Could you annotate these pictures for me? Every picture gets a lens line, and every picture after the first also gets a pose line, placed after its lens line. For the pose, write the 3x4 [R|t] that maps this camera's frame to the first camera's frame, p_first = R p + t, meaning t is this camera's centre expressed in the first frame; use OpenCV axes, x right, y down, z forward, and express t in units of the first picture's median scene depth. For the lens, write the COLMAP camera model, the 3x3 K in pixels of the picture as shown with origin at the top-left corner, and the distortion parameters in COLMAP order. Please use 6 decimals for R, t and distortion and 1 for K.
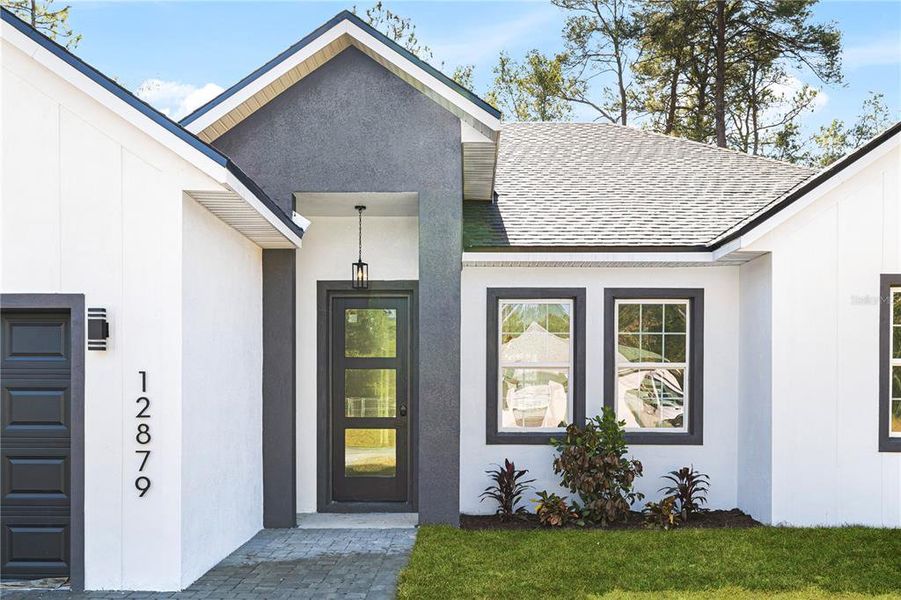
lens RADIAL K [[913.5, 0, 470.5], [0, 913.5, 369.0], [0, 0, 1]] dist [0.006342, 0.000000]
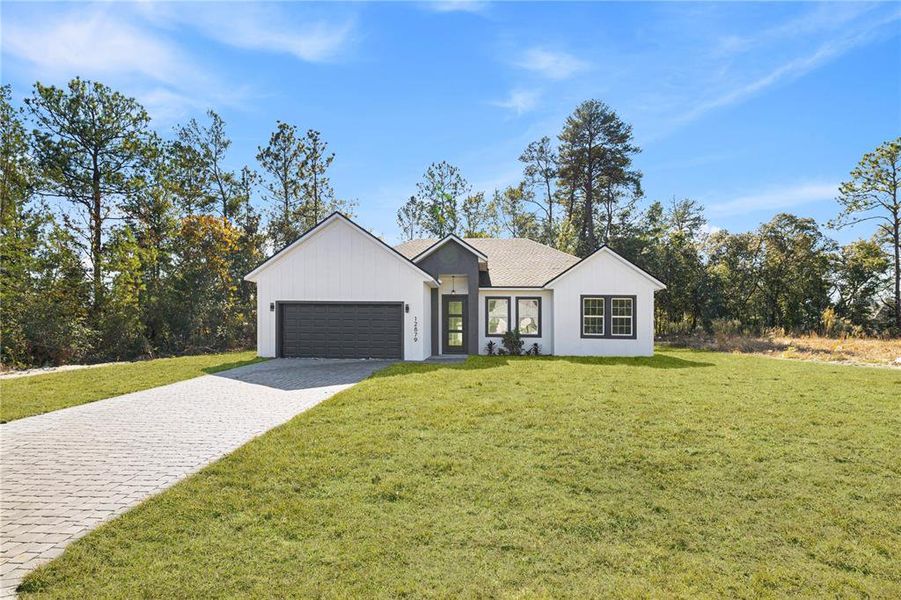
lens RADIAL K [[496.8, 0, 450.1], [0, 496.8, 327.3], [0, 0, 1]] dist [-0.005660, 0.001700]
pose [[0.997817, 0.007411, -0.065629, 0.007640], [-0.006417, 0.999862, 0.015337, 0.010656], [0.065733, -0.014882, 0.997726, -1.135761]]
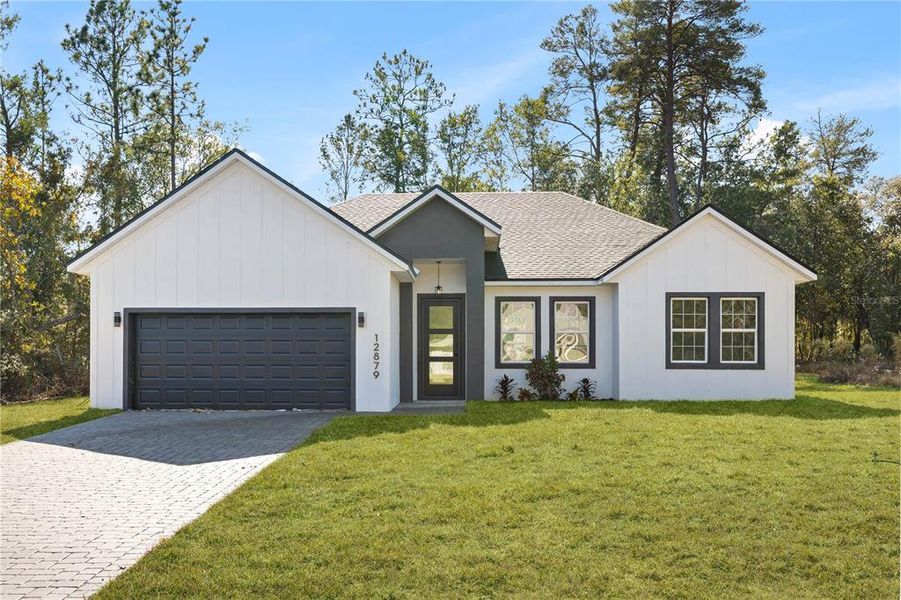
lens RADIAL K [[913.5, 0, 429.6], [0, 913.5, 349.0], [0, 0, 1]] dist [0.006342, 0.000000]
pose [[0.999031, -0.003797, -0.043849, -0.044167], [0.004325, 0.999919, 0.011939, 0.009336], [0.043801, -0.012117, 0.998967, -1.204040]]
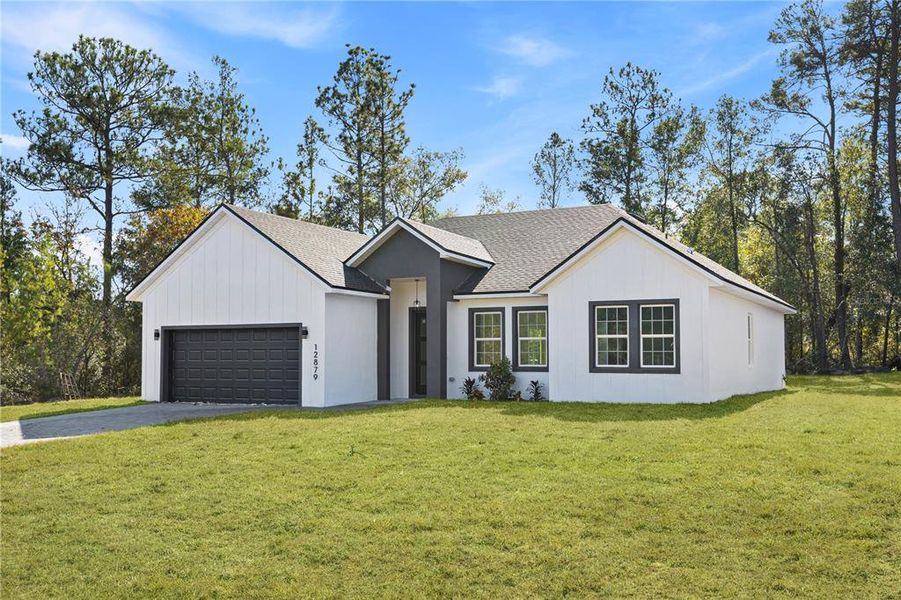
lens RADIAL K [[913.5, 0, 450.1], [0, 913.5, 297.0], [0, 0, 1]] dist [0.006342, 0.000000]
pose [[0.890180, -0.036249, -0.454165, 1.118145], [0.016143, 0.998713, -0.048072, -0.000965], [0.455323, 0.035461, 0.889620, -1.244270]]
